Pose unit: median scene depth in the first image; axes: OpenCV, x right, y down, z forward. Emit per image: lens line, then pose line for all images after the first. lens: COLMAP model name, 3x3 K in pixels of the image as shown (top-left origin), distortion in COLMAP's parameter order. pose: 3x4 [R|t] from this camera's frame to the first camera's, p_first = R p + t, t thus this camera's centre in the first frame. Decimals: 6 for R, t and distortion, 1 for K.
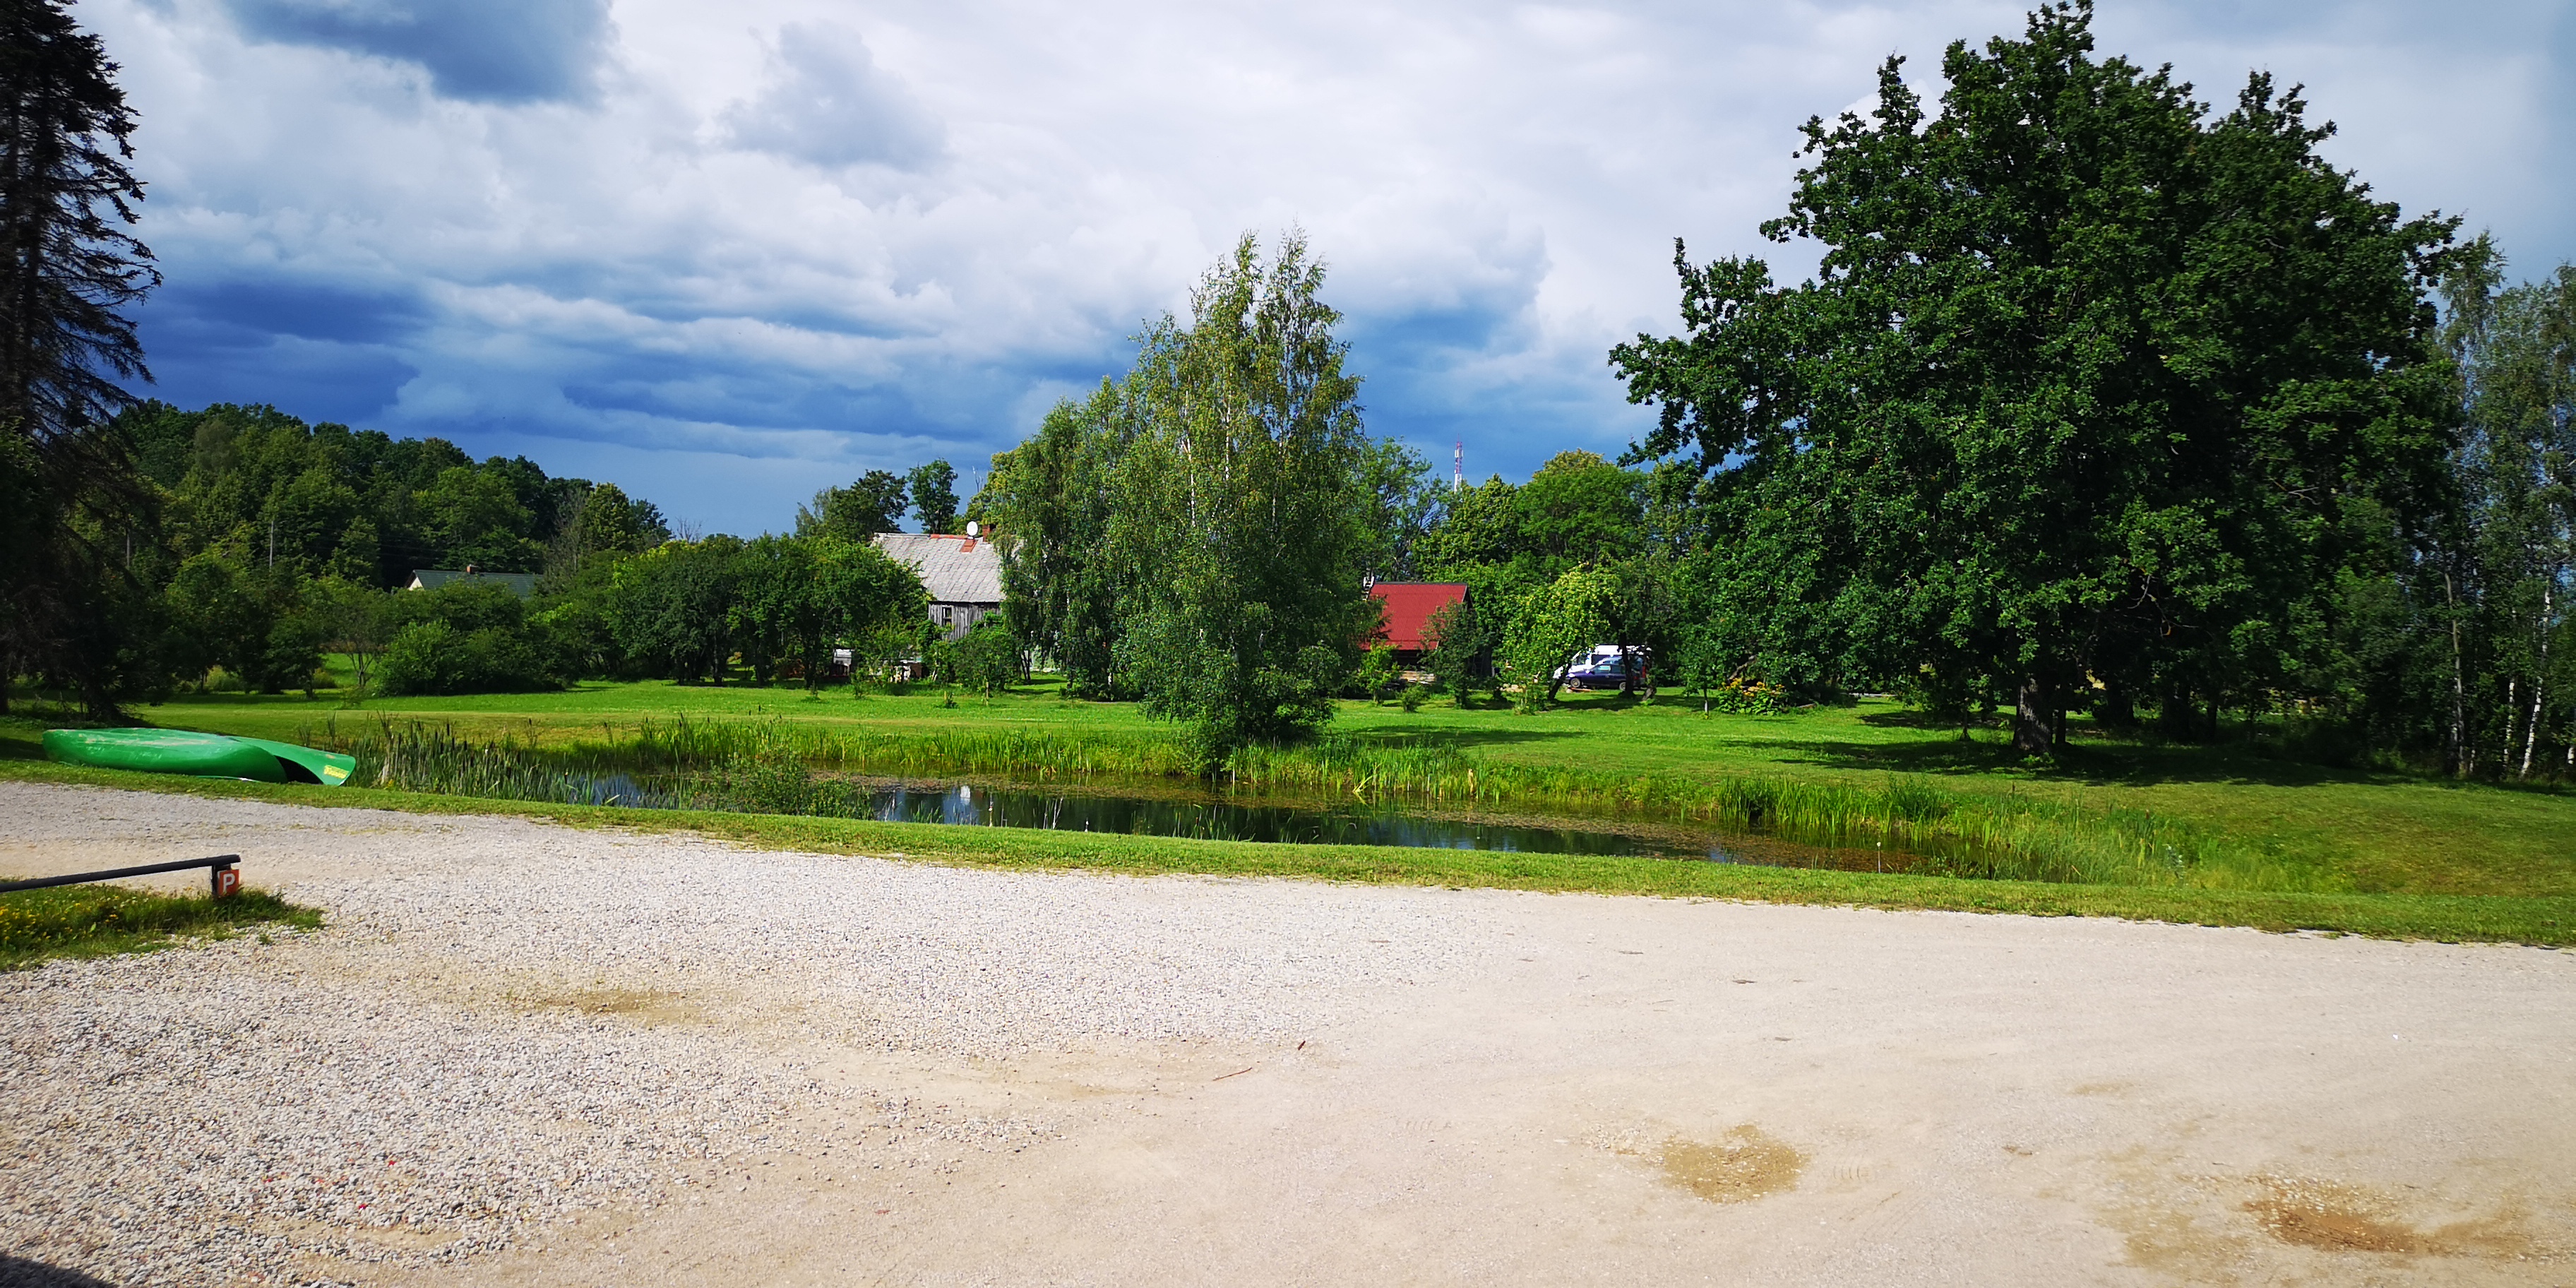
lens RADIAL K [[1908.6, 0, 1294.6], [0, 1908.6, 629.8], [0, 0, 1]] dist [0.018948, -0.000637]
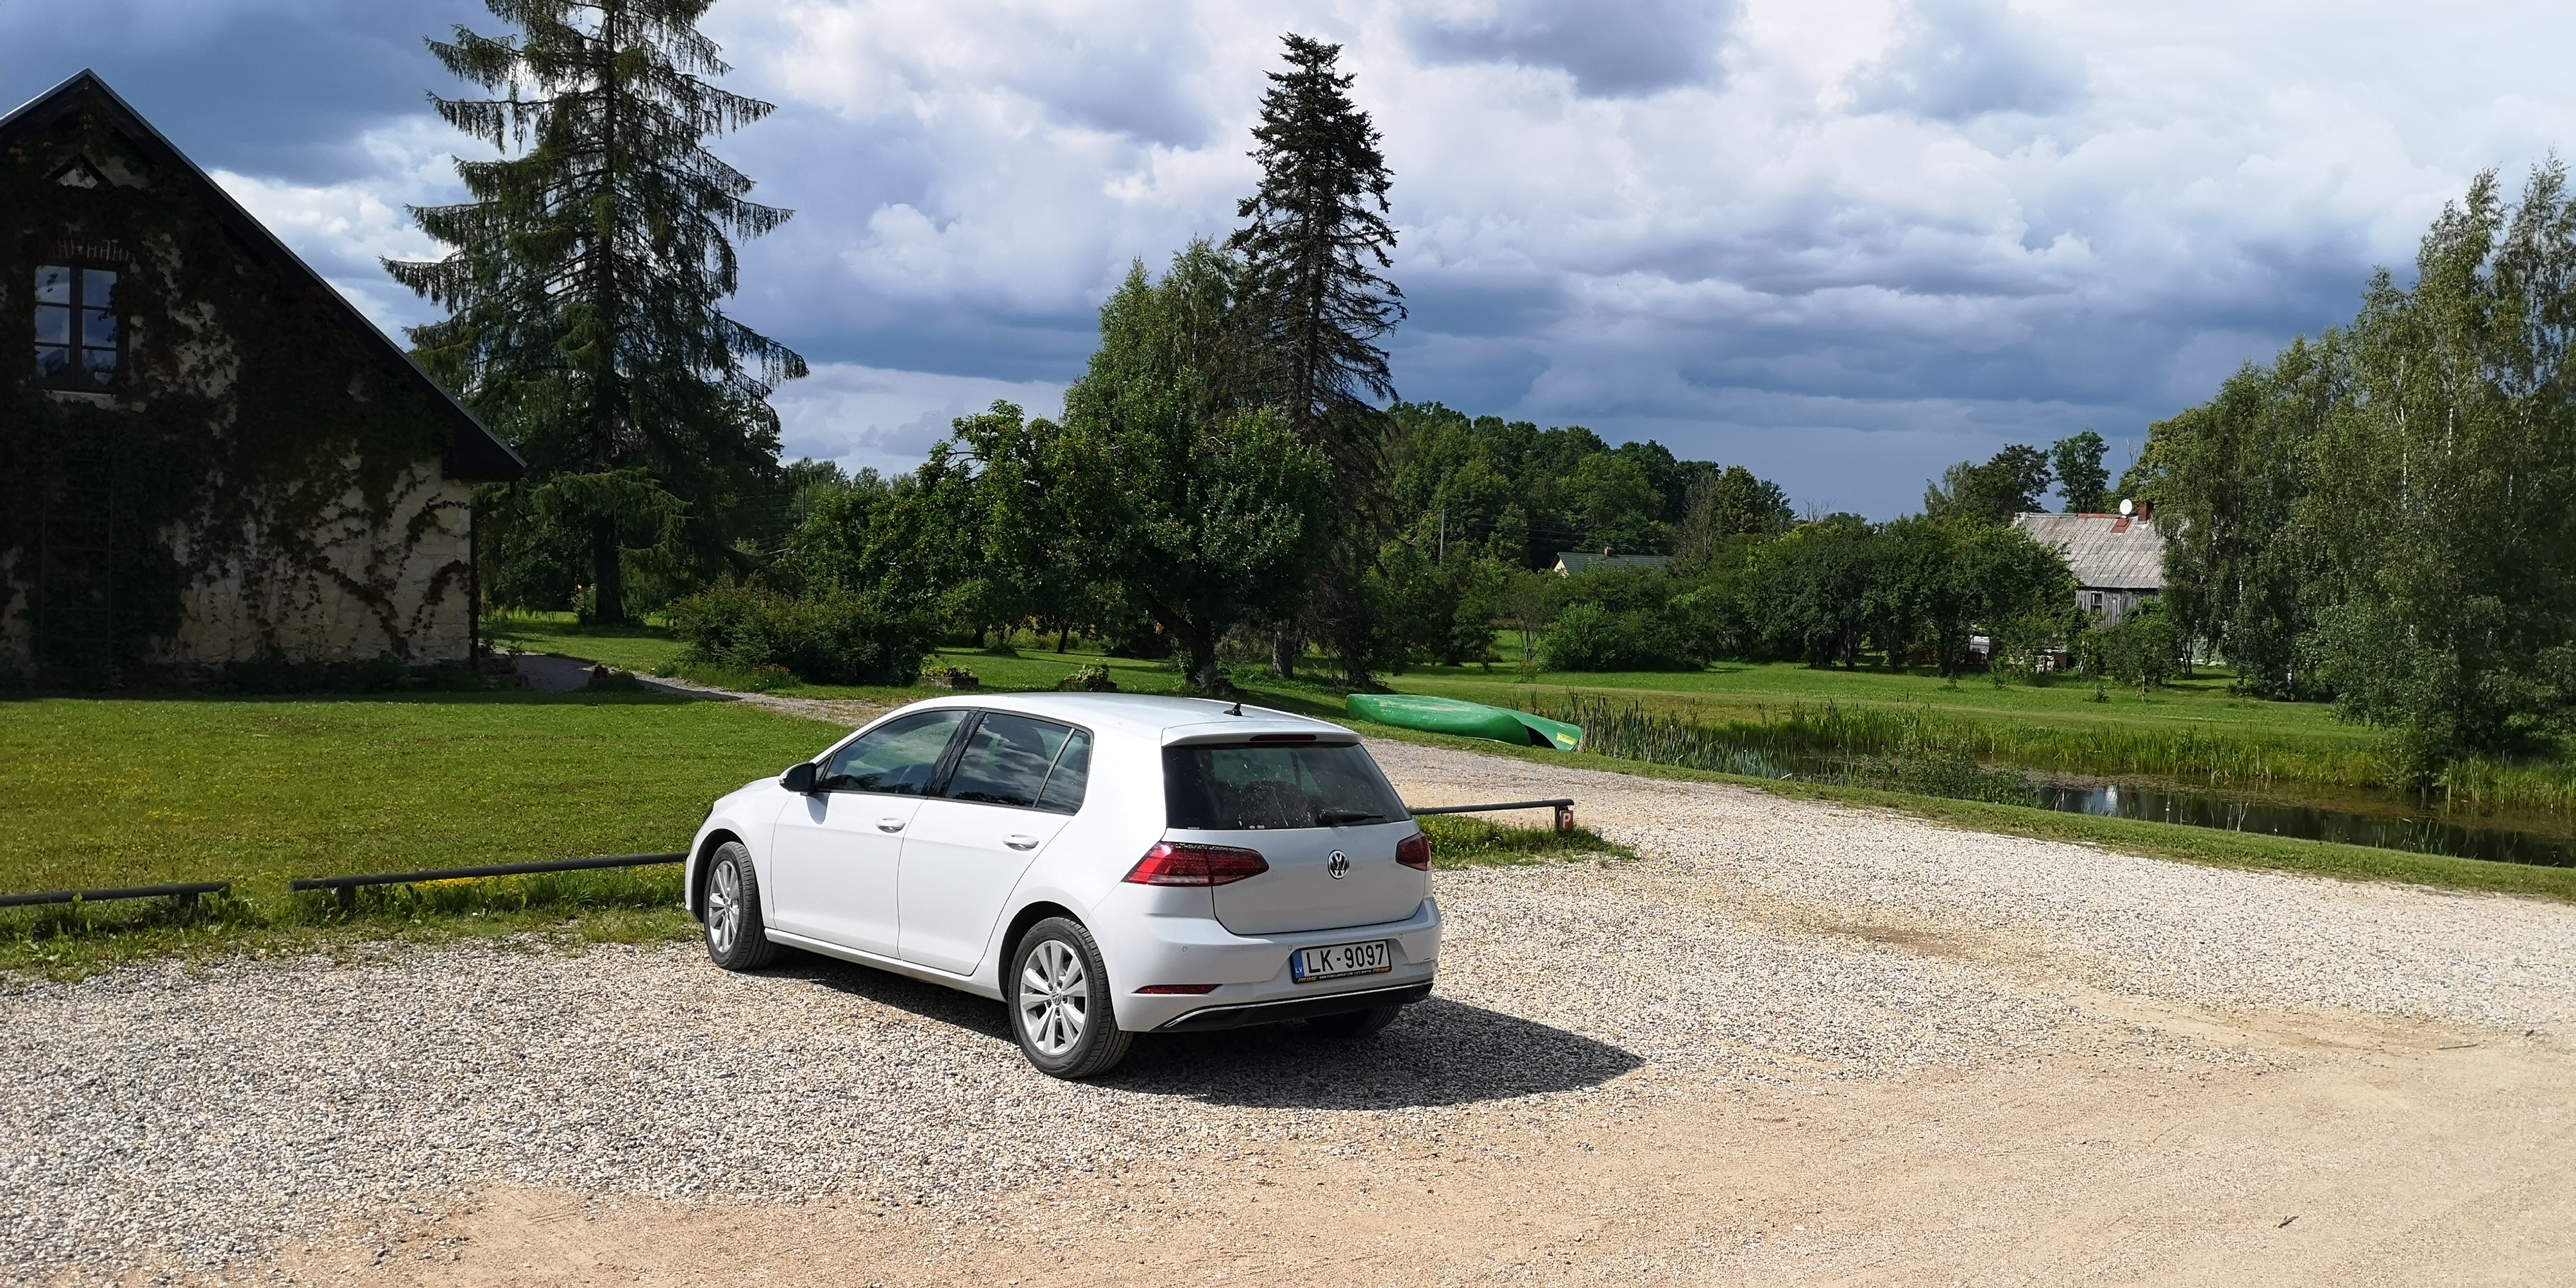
lens RADIAL K [[1985.7, 0, 1222.7], [0, 1985.7, 663.7], [0, 0, 1]] dist [-0.035750, -0.002195]
pose [[0.830138, 0.027429, -0.556883, -0.000177], [-0.012428, 0.999451, 0.030701, -0.001987], [0.557419, -0.018565, 0.830024, -0.037254]]
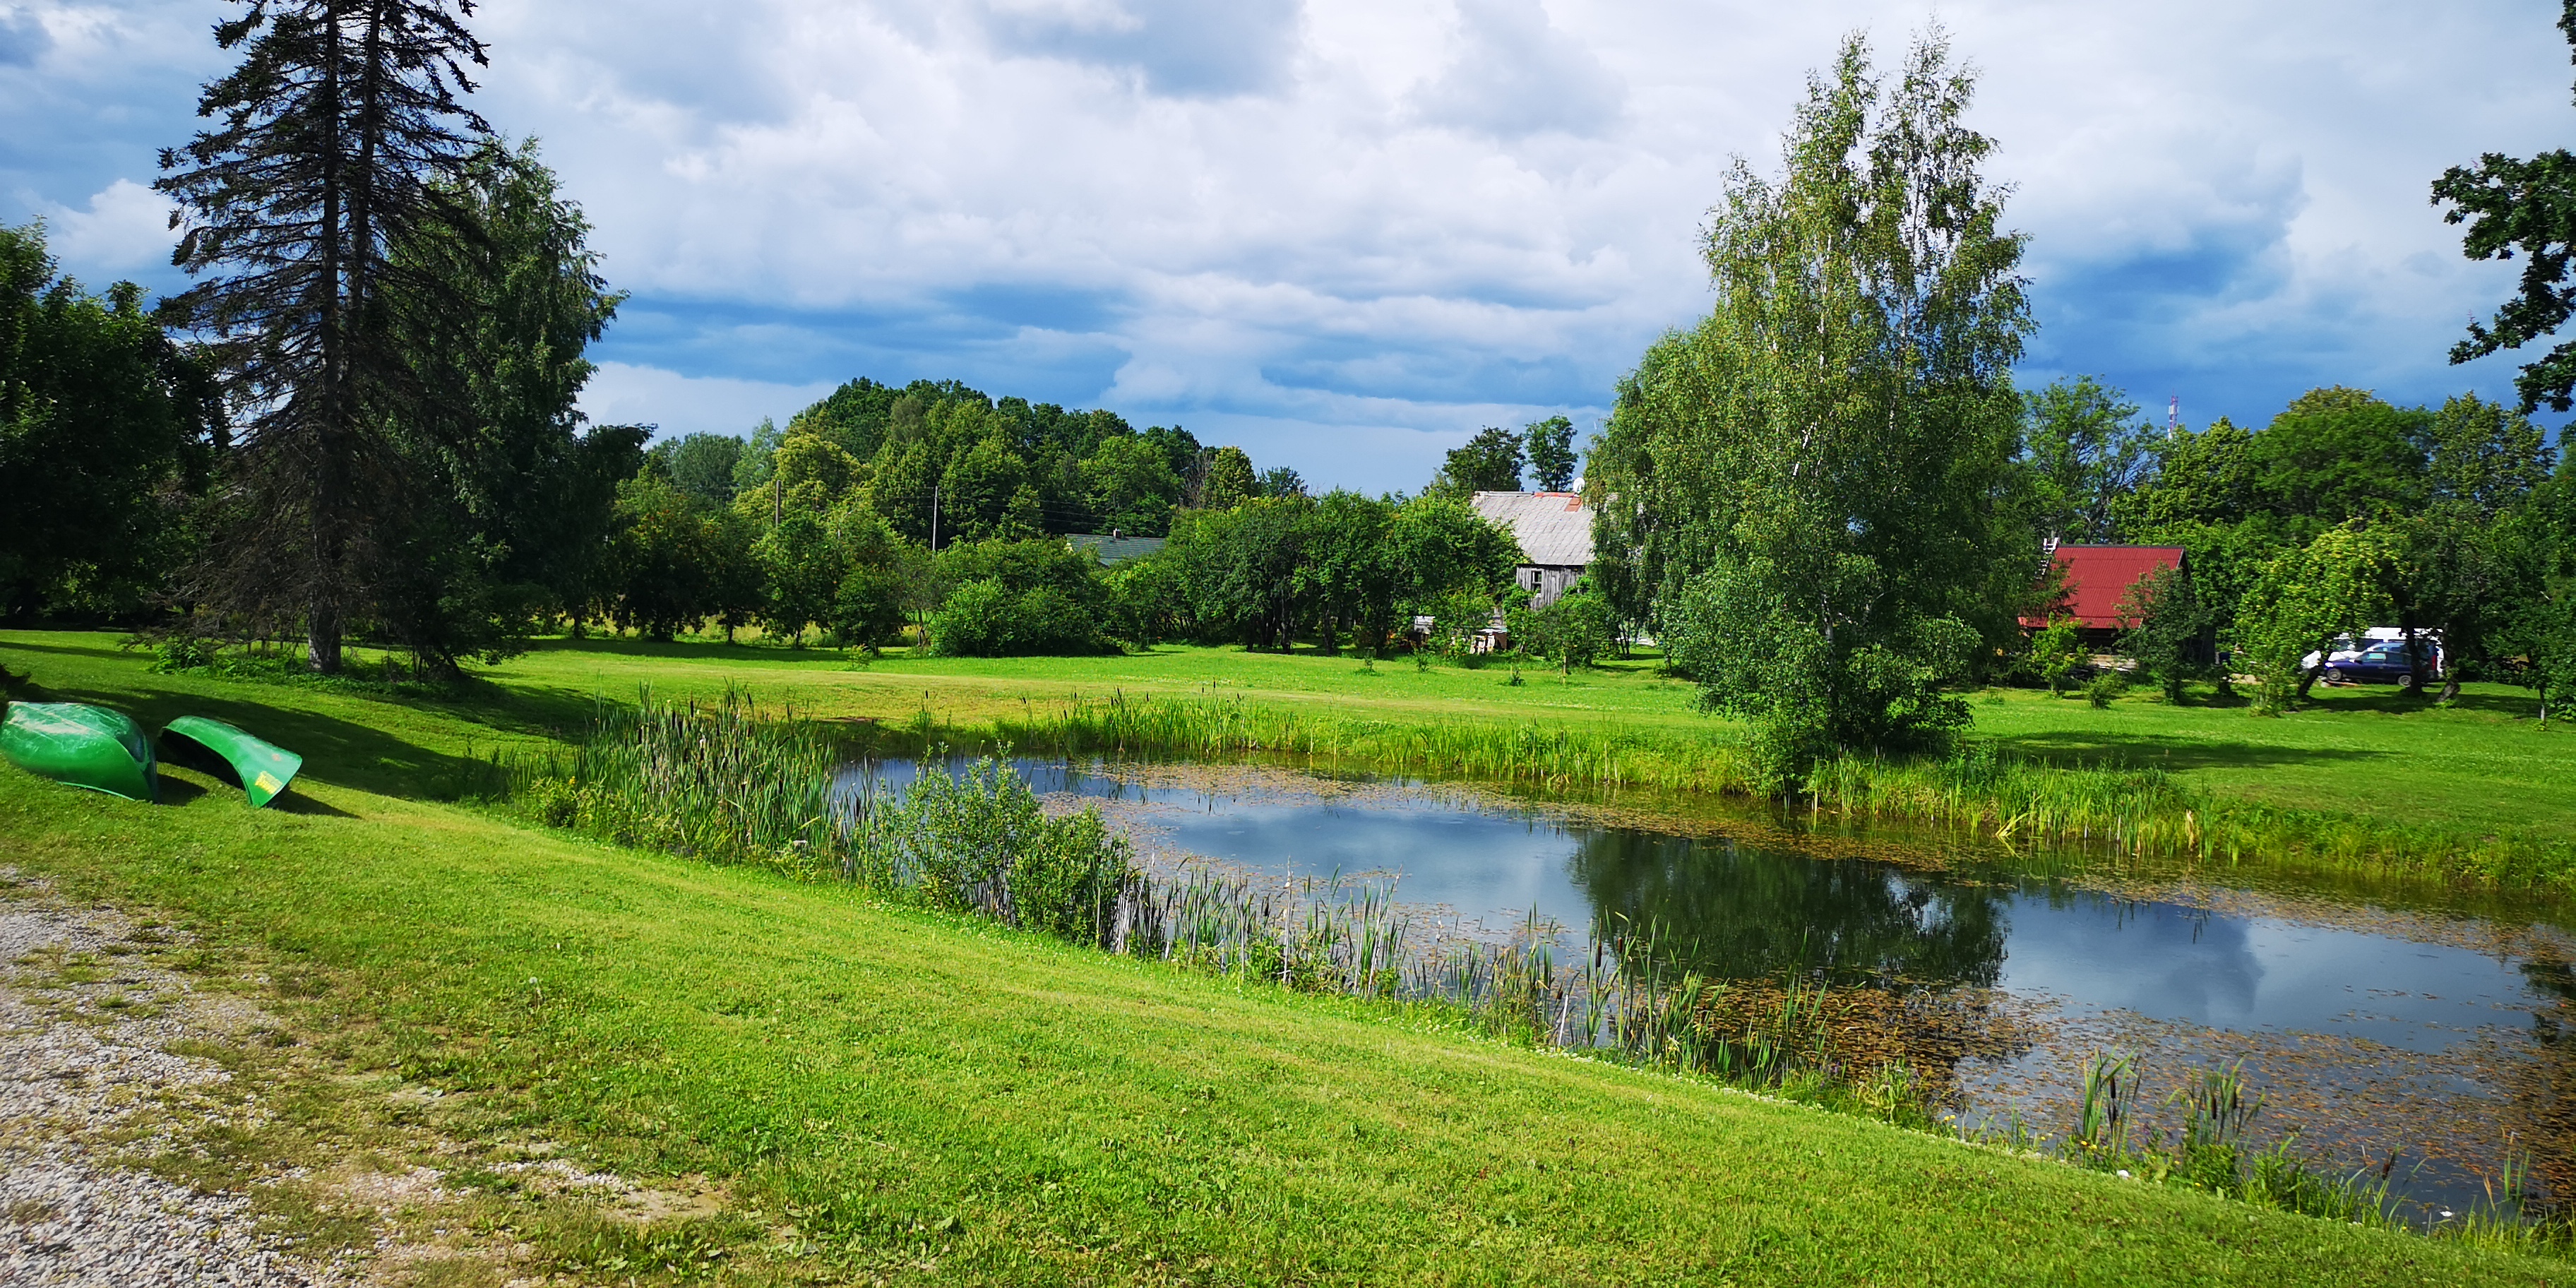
lens RADIAL K [[1908.6, 0, 1294.6], [0, 1908.6, 629.8], [0, 0, 1]] dist [0.018948, -0.000637]
pose [[0.940223, 0.019213, -0.340018, 0.014702], [-0.014312, 0.999754, 0.016917, 0.002444], [0.340259, -0.011039, 0.940267, 0.154618]]
